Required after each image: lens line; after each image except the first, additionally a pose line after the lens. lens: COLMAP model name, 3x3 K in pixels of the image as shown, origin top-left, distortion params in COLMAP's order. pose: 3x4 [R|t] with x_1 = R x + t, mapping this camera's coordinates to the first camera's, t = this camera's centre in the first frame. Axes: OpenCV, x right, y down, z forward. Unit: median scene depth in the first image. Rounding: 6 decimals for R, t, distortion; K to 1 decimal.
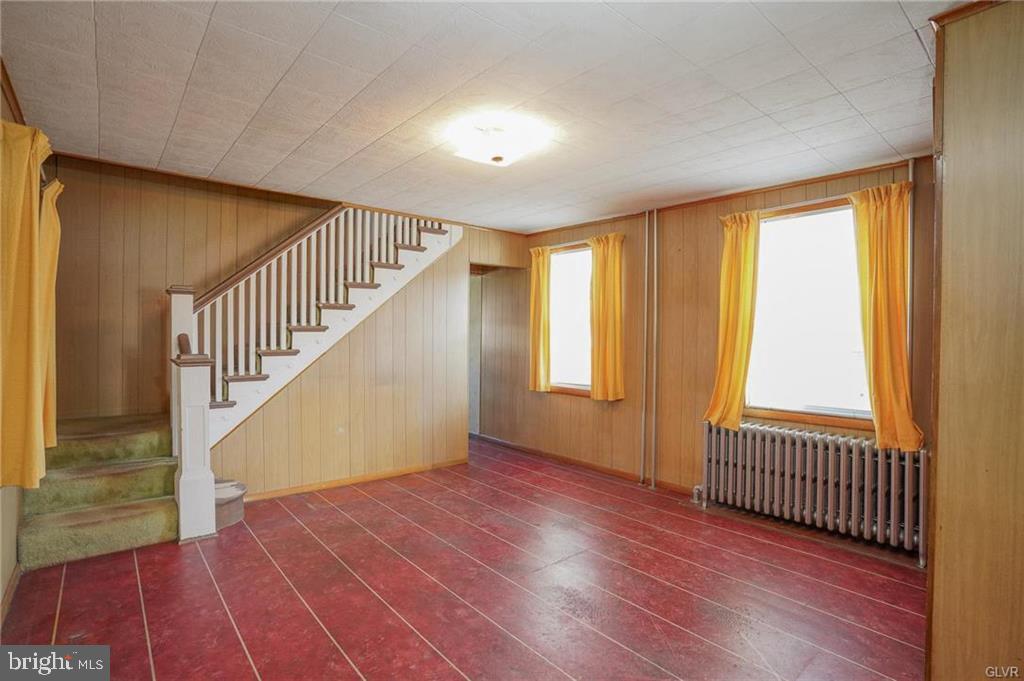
lens RADIAL K [[503.0, 0, 524.7], [0, 503.0, 341.0], [0, 0, 1]] dist [-0.119978, 0.074728]
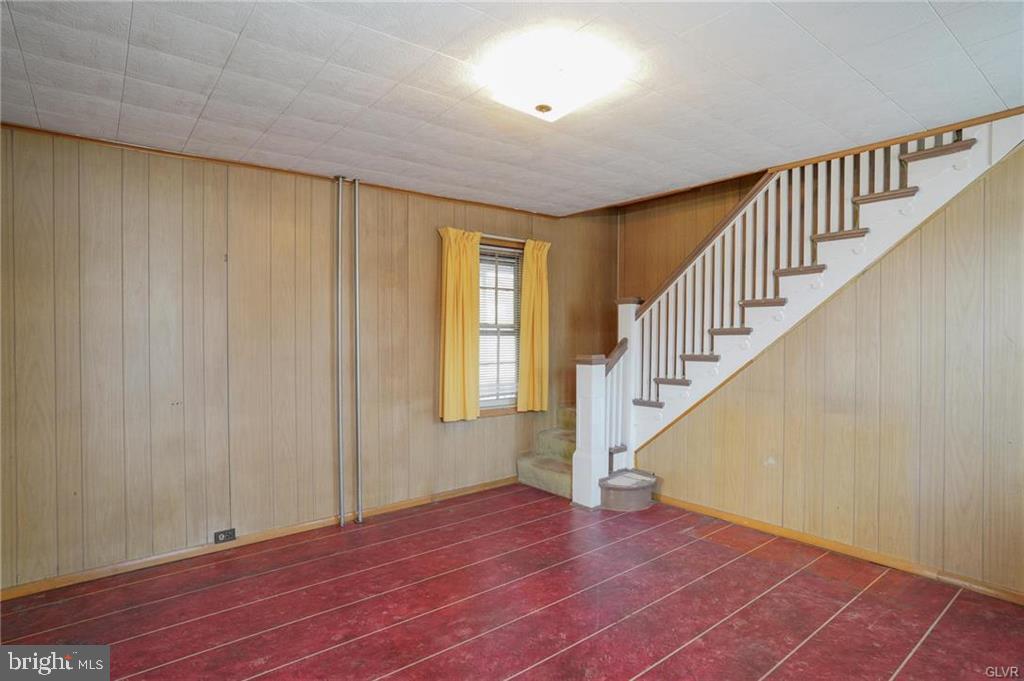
lens RADIAL K [[541.5, 0, 512.0], [0, 541.5, 340.5], [0, 0, 1]] dist [-0.000736, 0.000597]
pose [[-0.044687, -0.004400, -0.998991, 0.545706], [-0.015626, 0.999871, -0.003704, 0.000105], [0.998879, 0.015445, -0.044750, 0.685522]]
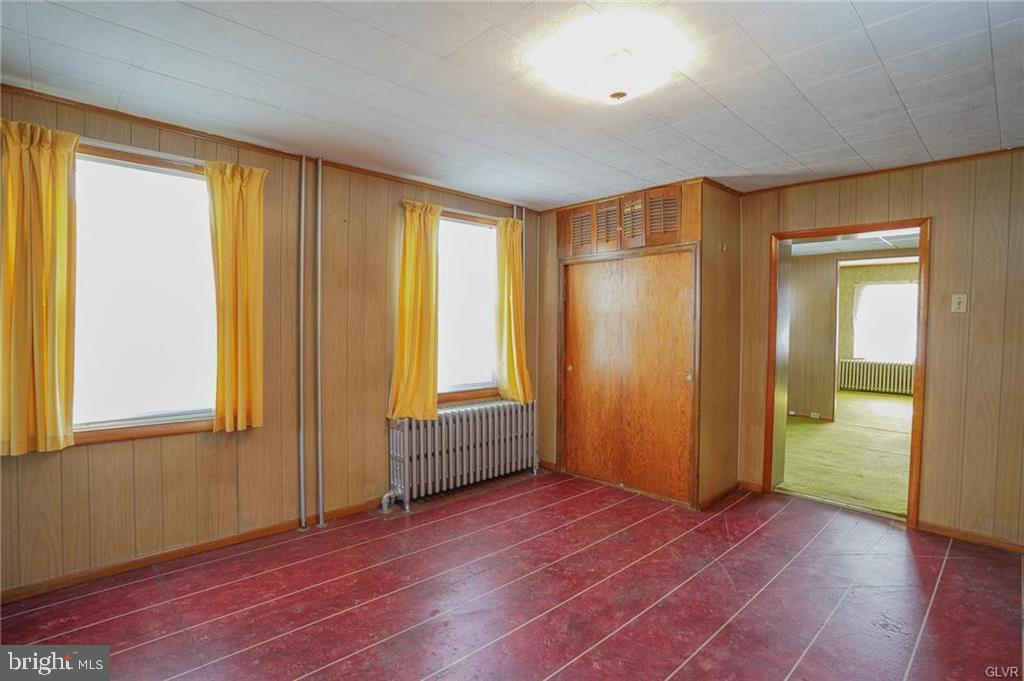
lens RADIAL K [[498.6, 0, 504.4], [0, 498.6, 340.3], [0, 0, 1]] dist [-0.081529, 0.034651]
pose [[-0.029909, -0.032729, 0.999017, -0.553505], [0.007759, 0.999426, 0.032975, -0.013403], [-0.999523, 0.008737, -0.029638, 0.826434]]
